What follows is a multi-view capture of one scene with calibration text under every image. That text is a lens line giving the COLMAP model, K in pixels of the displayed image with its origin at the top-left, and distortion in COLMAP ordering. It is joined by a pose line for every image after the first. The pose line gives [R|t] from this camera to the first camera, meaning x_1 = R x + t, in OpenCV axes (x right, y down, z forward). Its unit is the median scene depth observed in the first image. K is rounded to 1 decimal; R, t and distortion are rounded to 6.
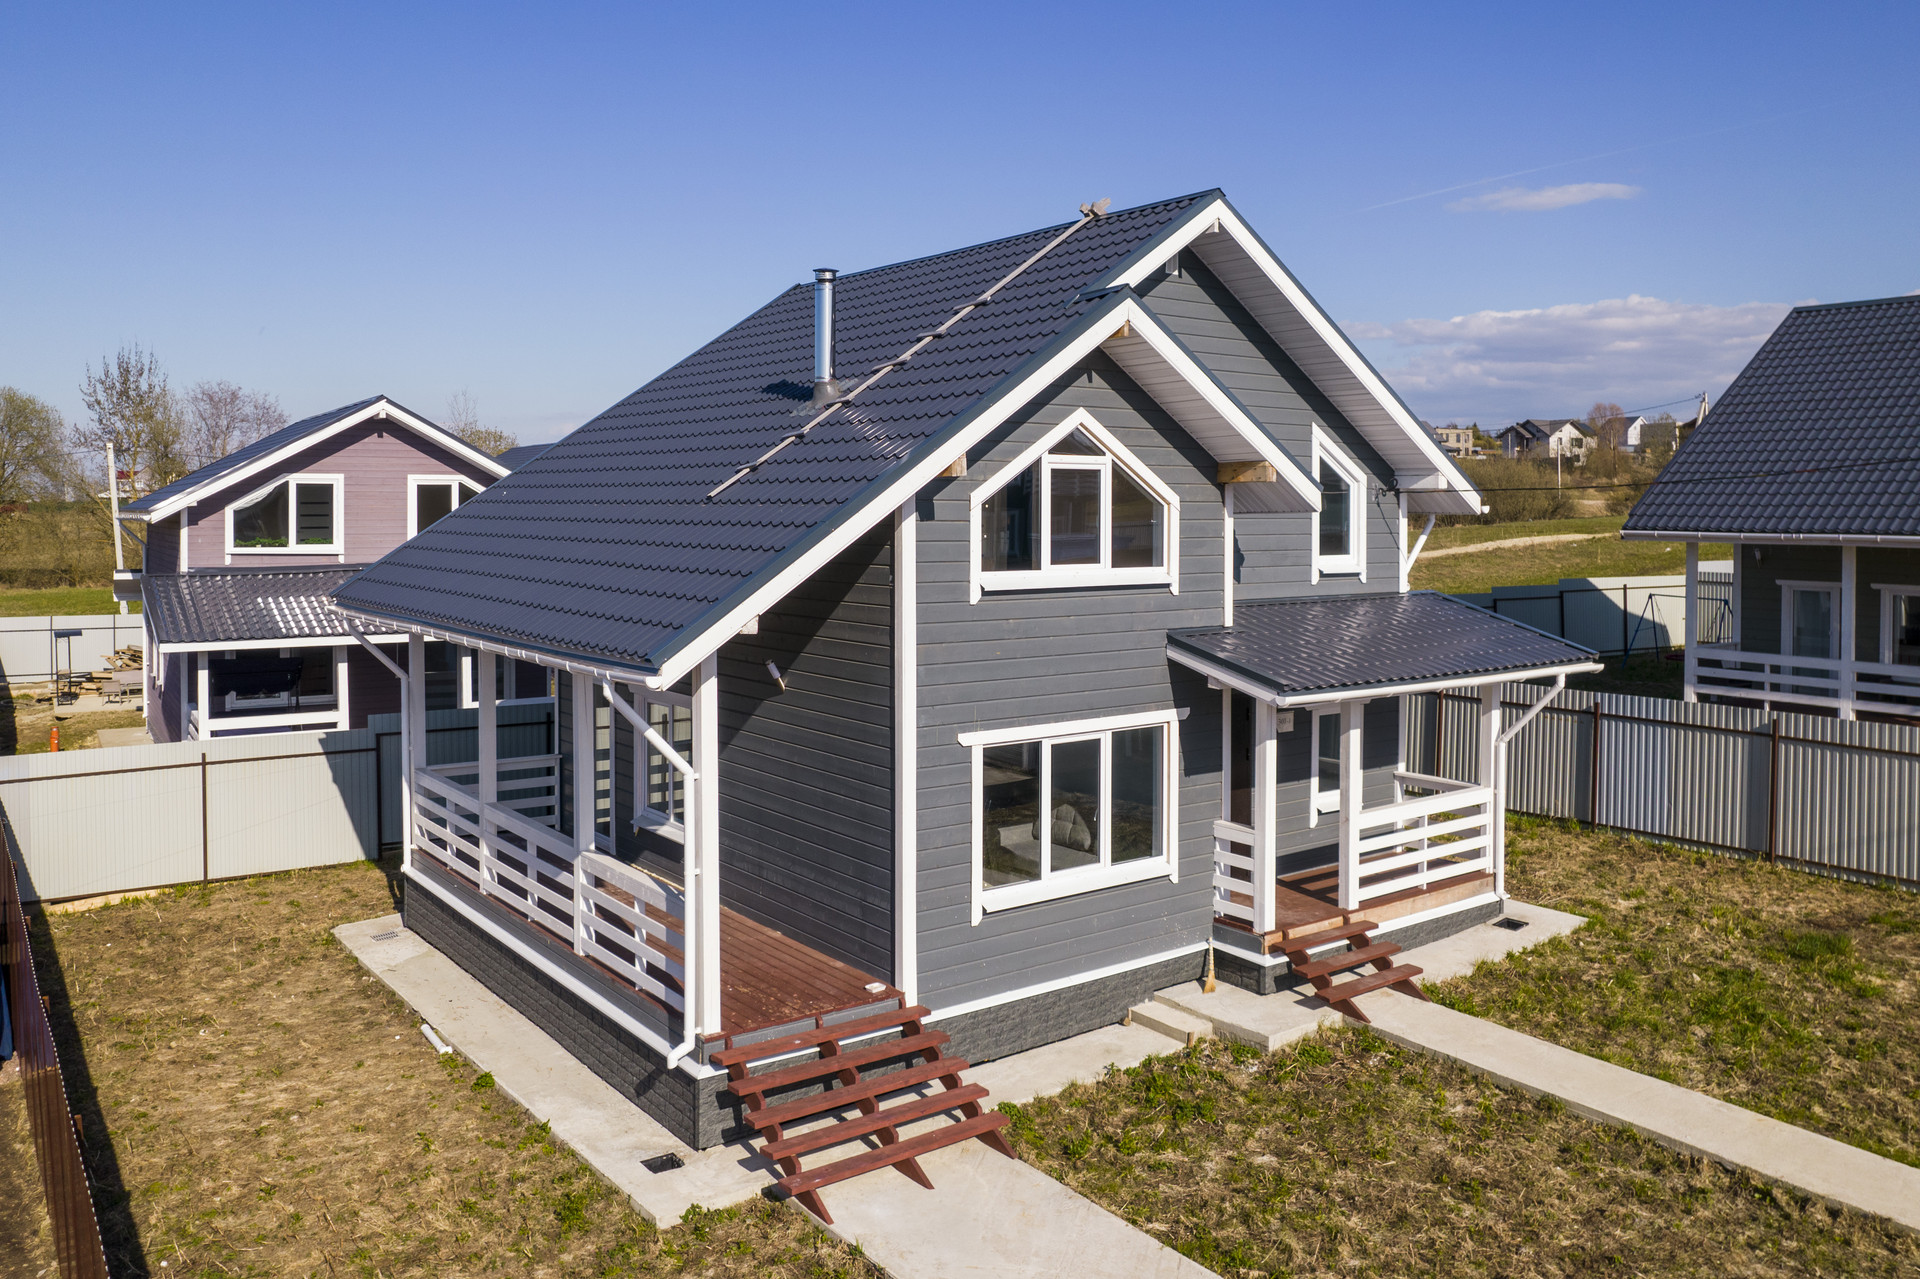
lens RADIAL K [[1434.5, 0, 987.0], [0, 1434.5, 529.1], [0, 0, 1]] dist [-0.077705, 0.043174]
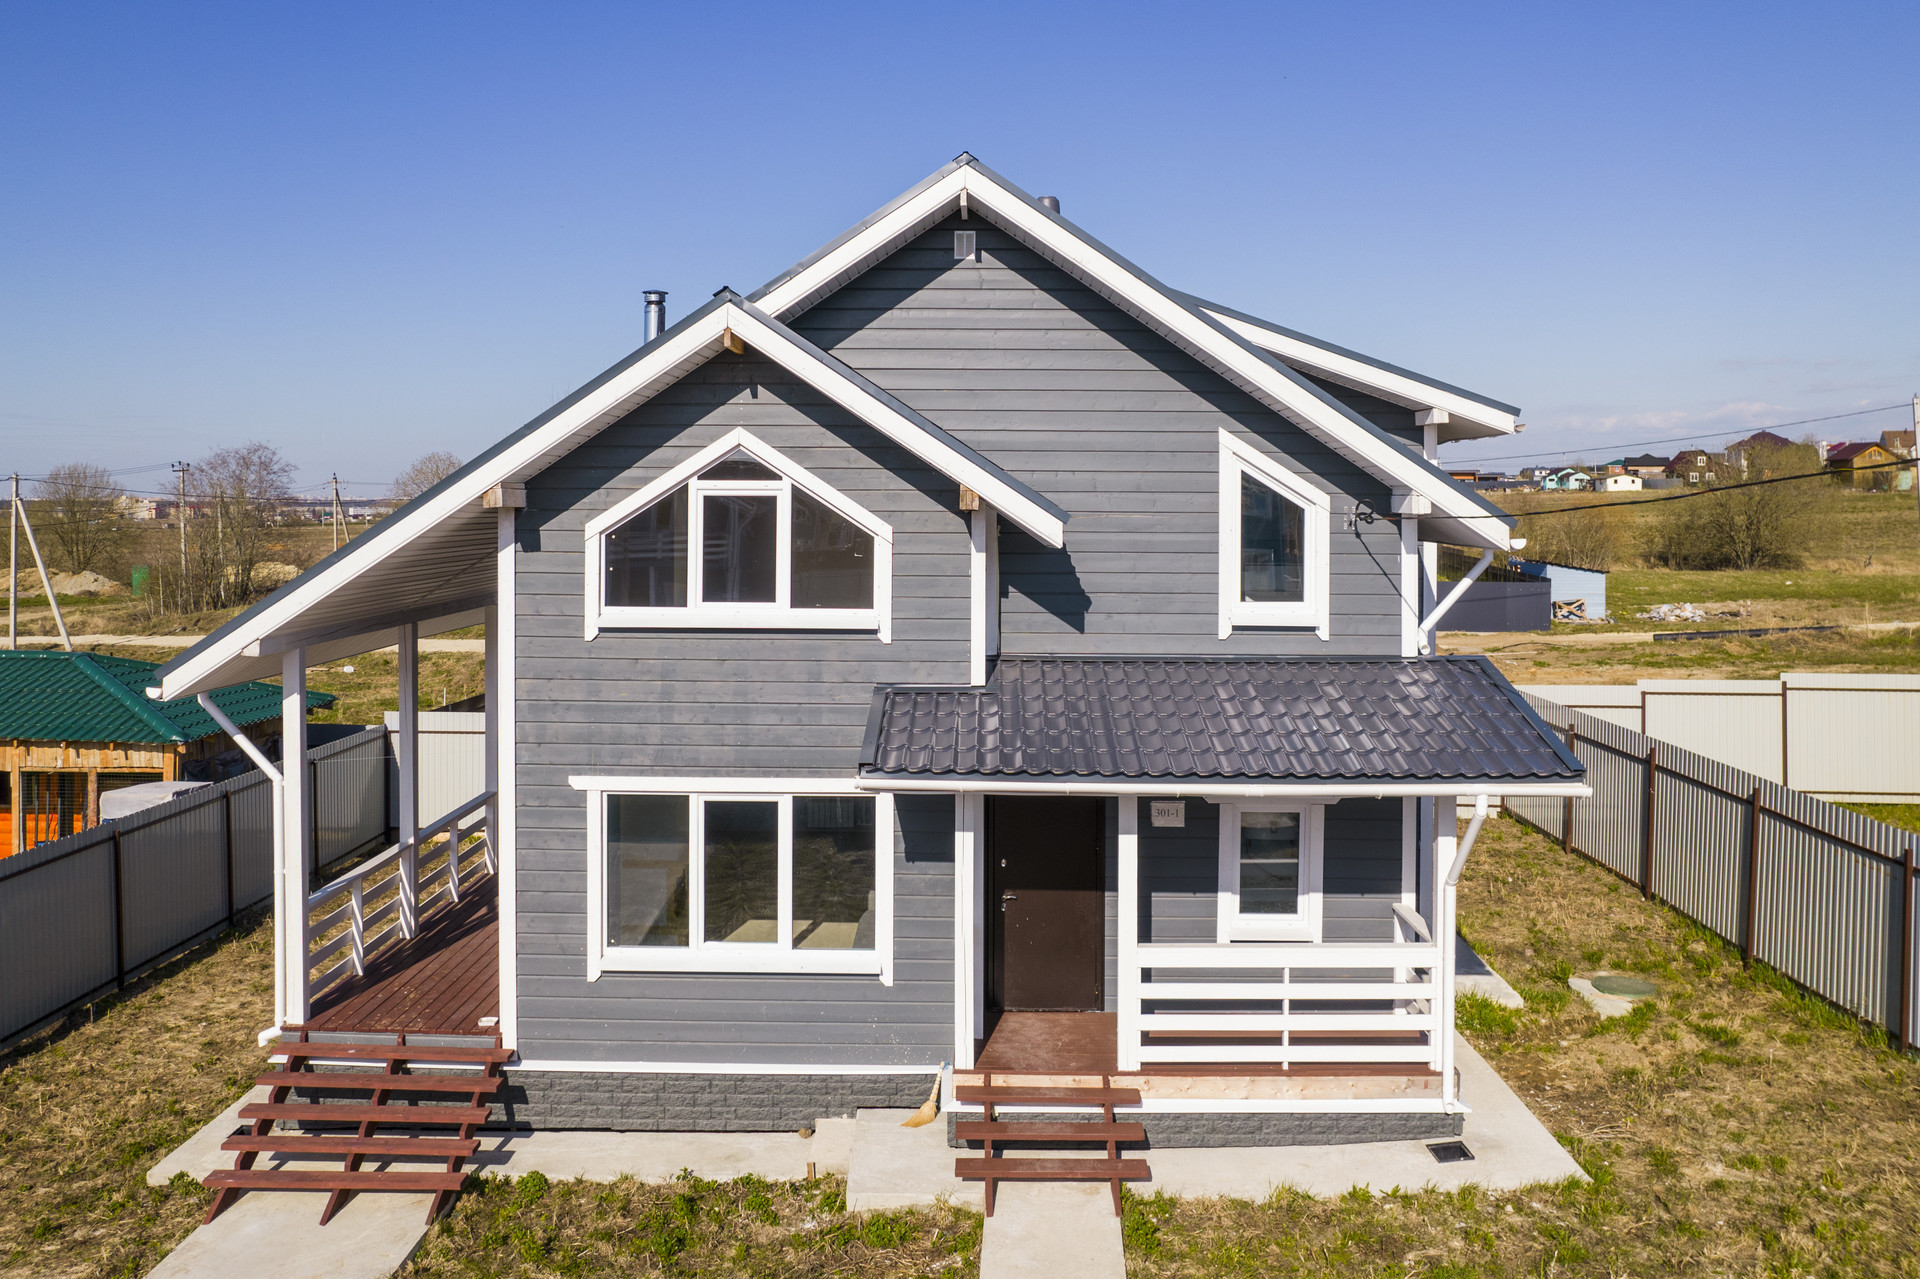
lens RADIAL K [[1434.5, 0, 987.0], [0, 1434.5, 529.1], [0, 0, 1]] dist [-0.077705, 0.043174]
pose [[0.801015, 0.010710, -0.598549, 0.704165], [-0.012868, 0.999917, 0.000672, -0.023090], [0.598506, 0.007164, 0.801086, 0.375977]]
